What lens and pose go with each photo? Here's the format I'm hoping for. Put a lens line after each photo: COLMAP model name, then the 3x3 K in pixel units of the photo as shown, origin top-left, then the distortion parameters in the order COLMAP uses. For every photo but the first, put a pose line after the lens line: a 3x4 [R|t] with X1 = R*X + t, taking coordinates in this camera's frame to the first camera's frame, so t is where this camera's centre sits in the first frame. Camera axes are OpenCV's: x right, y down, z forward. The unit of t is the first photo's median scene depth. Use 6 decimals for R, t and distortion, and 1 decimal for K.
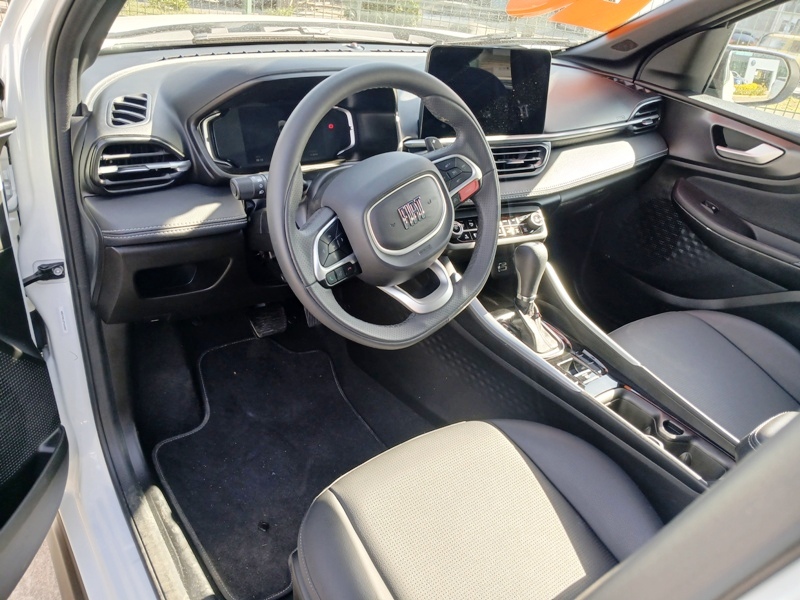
lens RADIAL K [[594.4, 0, 400.0], [0, 594.4, 300.0], [0, 0, 1]] dist [0.049100, -0.170644]
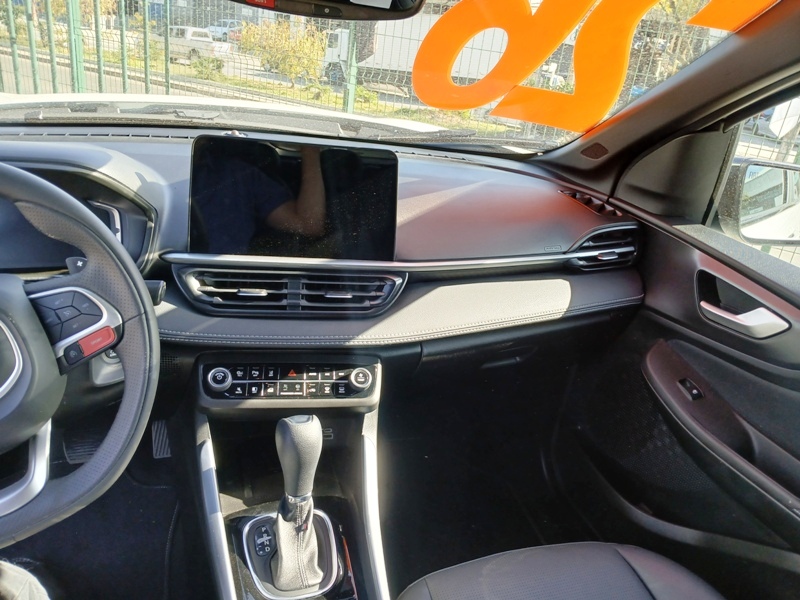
lens RADIAL K [[597.9, 0, 378.2], [0, 597.9, 297.4], [0, 0, 1]] dist [0.053840, -0.220665]
pose [[0.957830, 0.121710, -0.260285, 0.373385], [-0.158291, 0.979515, -0.124477, -0.127851], [0.239803, 0.160428, 0.957474, 0.278187]]
